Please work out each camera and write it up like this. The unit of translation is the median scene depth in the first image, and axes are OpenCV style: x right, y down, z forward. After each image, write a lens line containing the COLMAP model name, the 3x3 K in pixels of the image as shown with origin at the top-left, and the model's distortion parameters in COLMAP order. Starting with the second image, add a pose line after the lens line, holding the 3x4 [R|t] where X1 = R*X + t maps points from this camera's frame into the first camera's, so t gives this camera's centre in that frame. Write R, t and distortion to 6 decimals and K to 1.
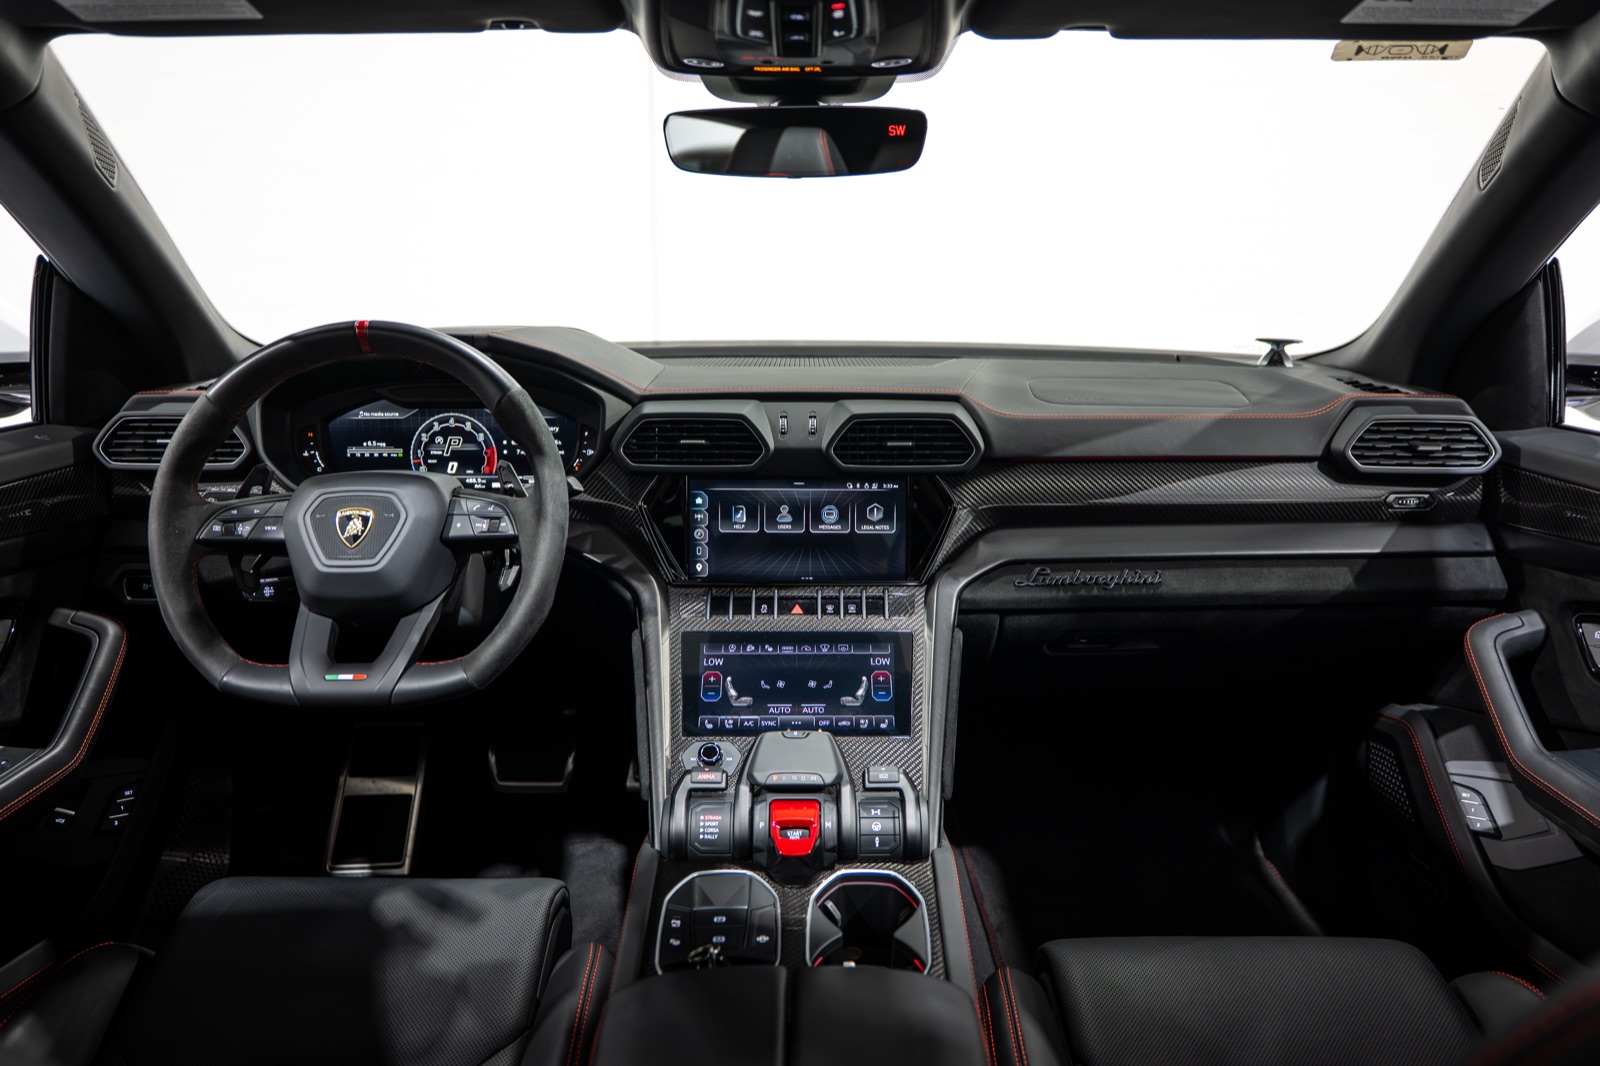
lens RADIAL K [[1123.9, 0, 800.2], [0, 1123.9, 530.0], [0, 0, 1]] dist [-0.002097, 0.007859]
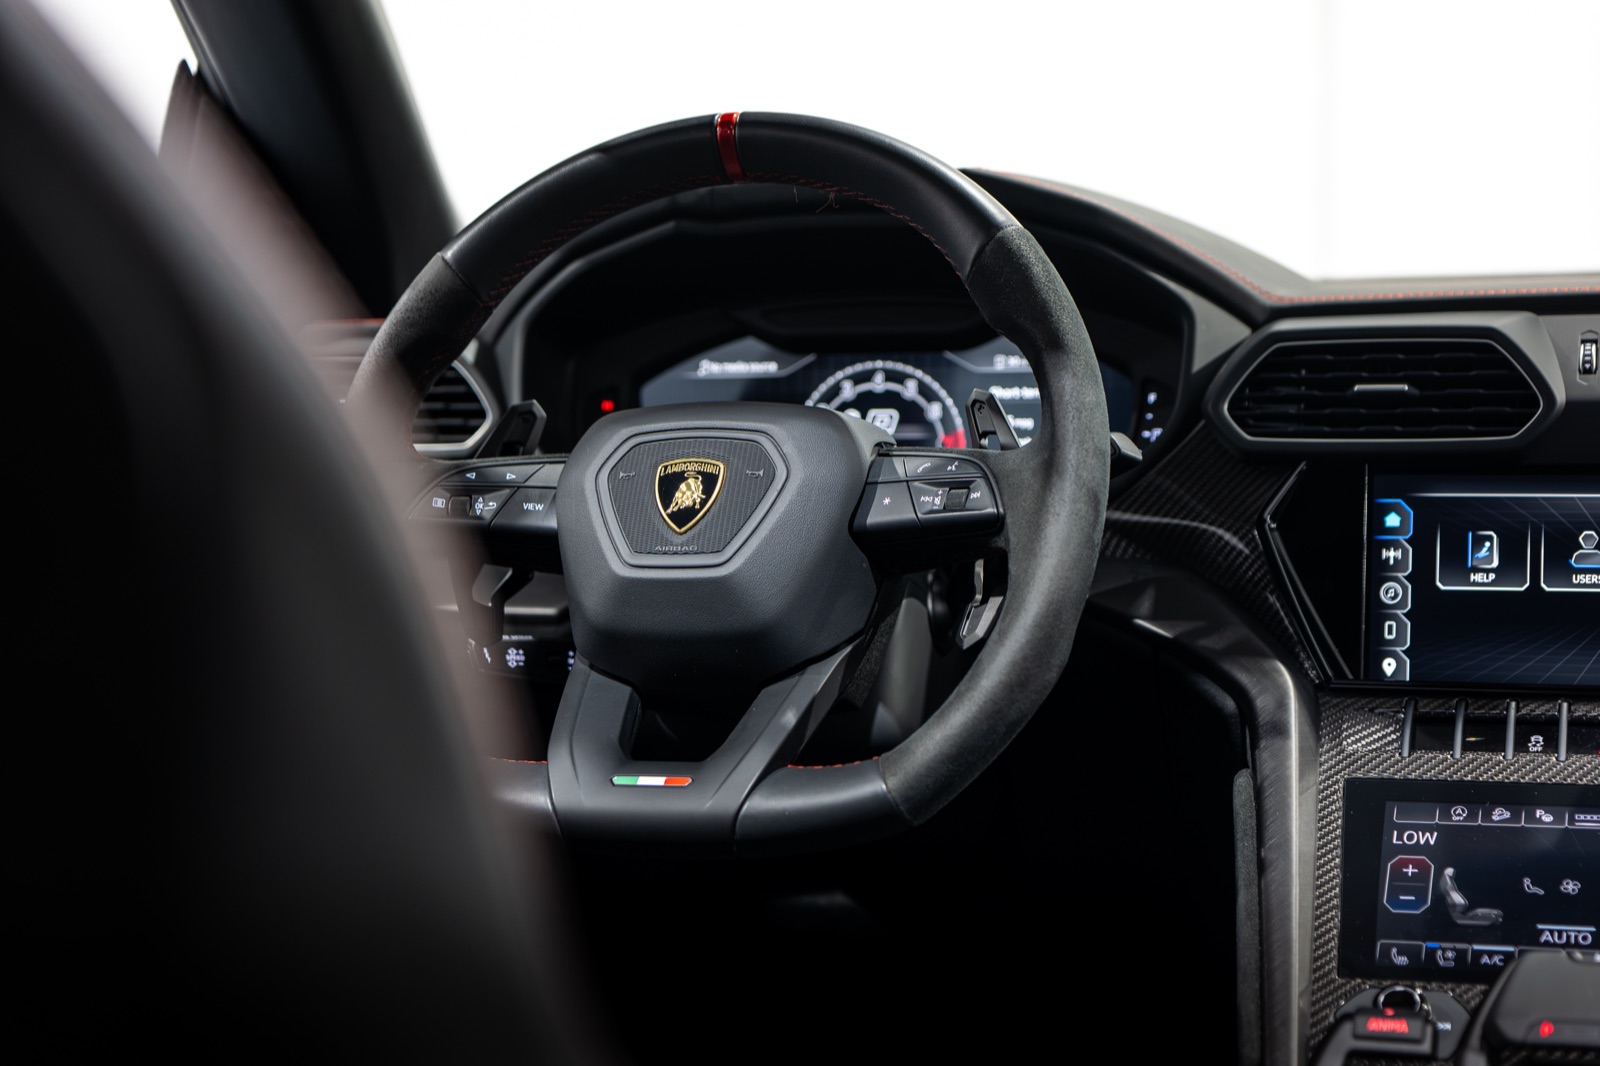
lens RADIAL K [[2684.3, 0, 789.2], [0, 2684.3, 532.9], [0, 0, 1]] dist [-0.006837, 0.000000]
pose [[0.948184, 0.003742, -0.317699, 0.023642], [-0.062764, 0.982432, -0.175750, 0.187647], [0.311460, 0.186583, 0.931761, -0.086252]]
